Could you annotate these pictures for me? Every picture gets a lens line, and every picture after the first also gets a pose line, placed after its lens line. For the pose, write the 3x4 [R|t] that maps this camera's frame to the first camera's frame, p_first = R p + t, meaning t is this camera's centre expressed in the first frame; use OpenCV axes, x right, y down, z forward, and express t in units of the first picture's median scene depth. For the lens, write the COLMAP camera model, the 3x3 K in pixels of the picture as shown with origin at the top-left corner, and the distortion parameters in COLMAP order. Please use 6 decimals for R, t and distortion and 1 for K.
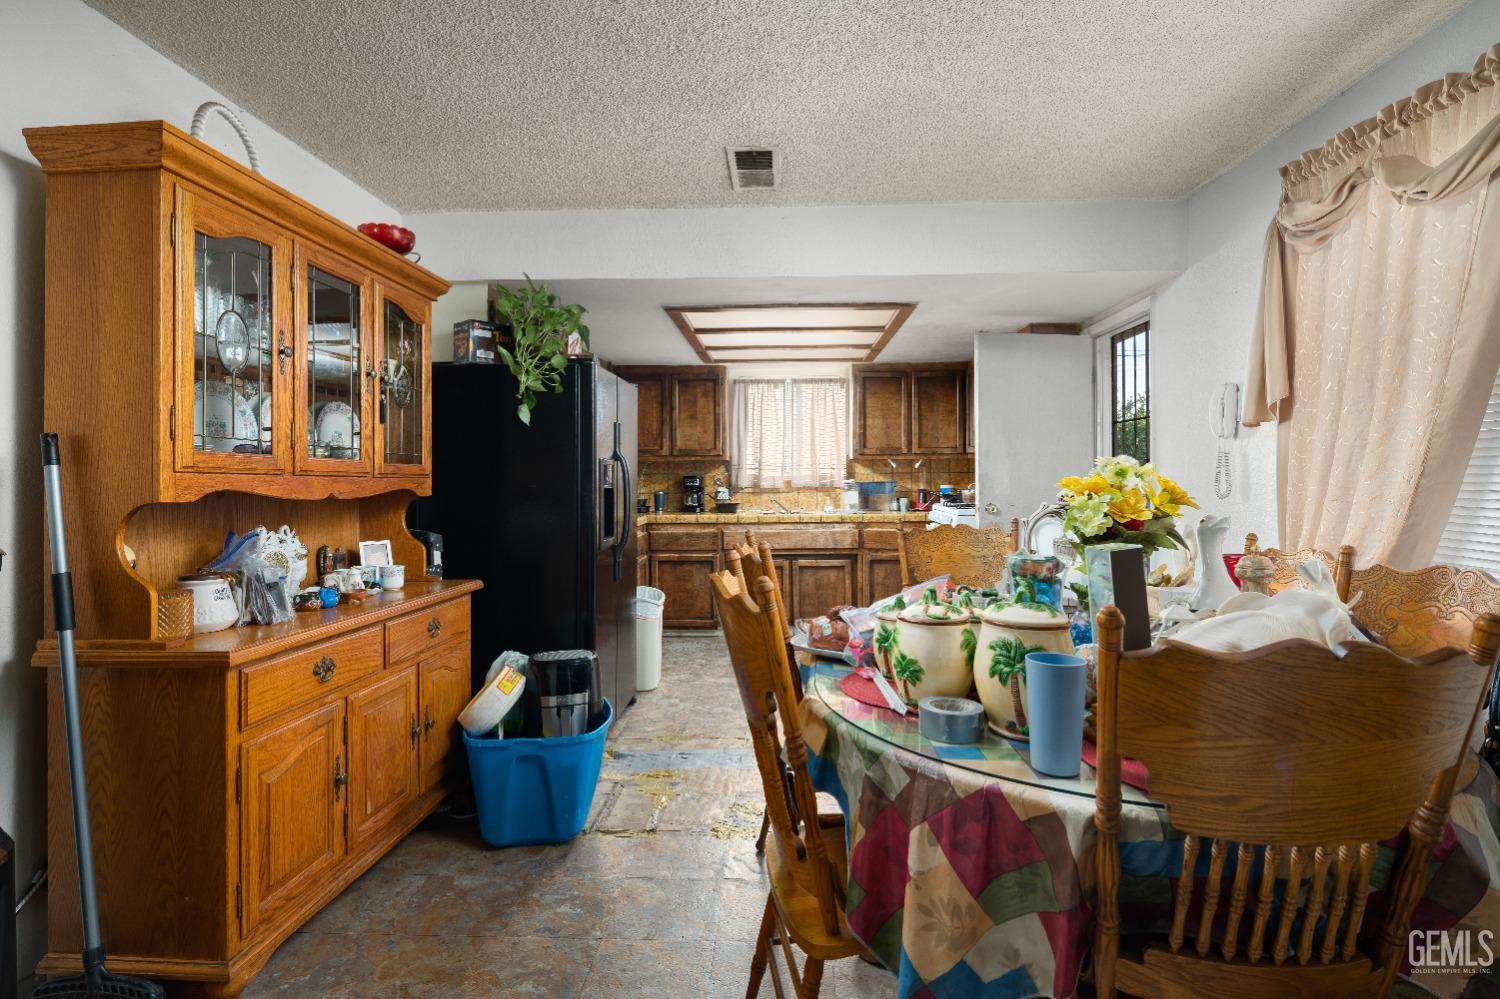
lens RADIAL K [[737.1, 0, 752.3], [0, 737.1, 465.6], [0, 0, 1]] dist [0.000368, 0.000002]
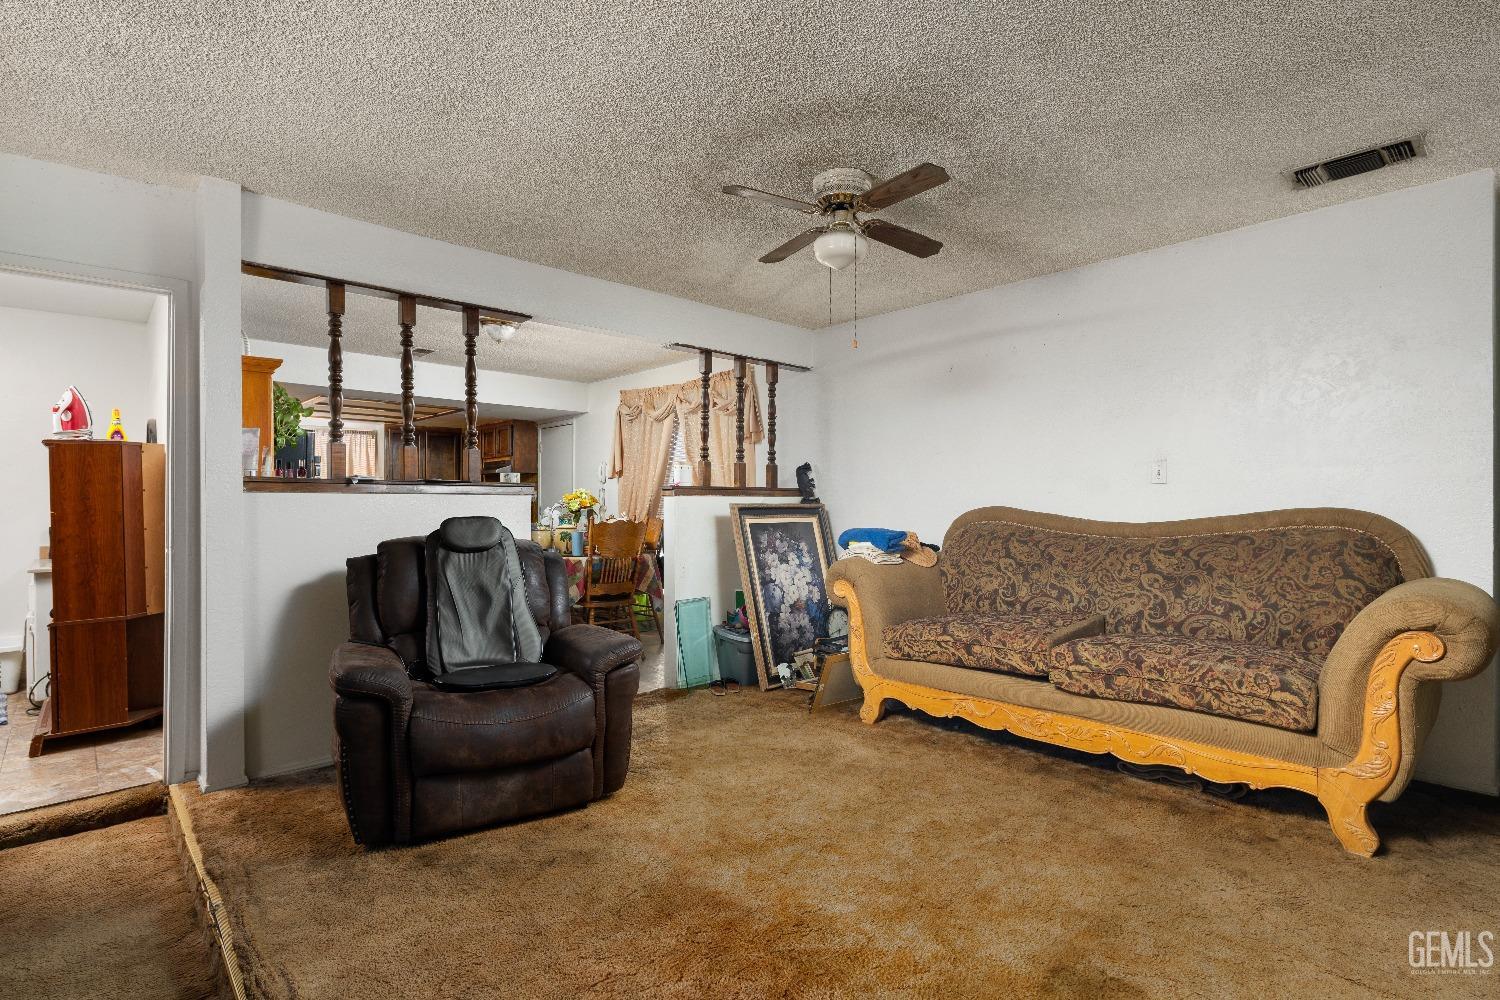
lens RADIAL K [[735.0, 0, 751.5], [0, 735.0, 505.6], [0, 0, 1]] dist [0.003392, 0.000222]
pose [[0.697416, 0.005145, 0.716648, -0.986285], [-0.013832, 0.999885, 0.006282, 0.022905], [-0.716533, -0.014293, 0.697407, -1.382887]]
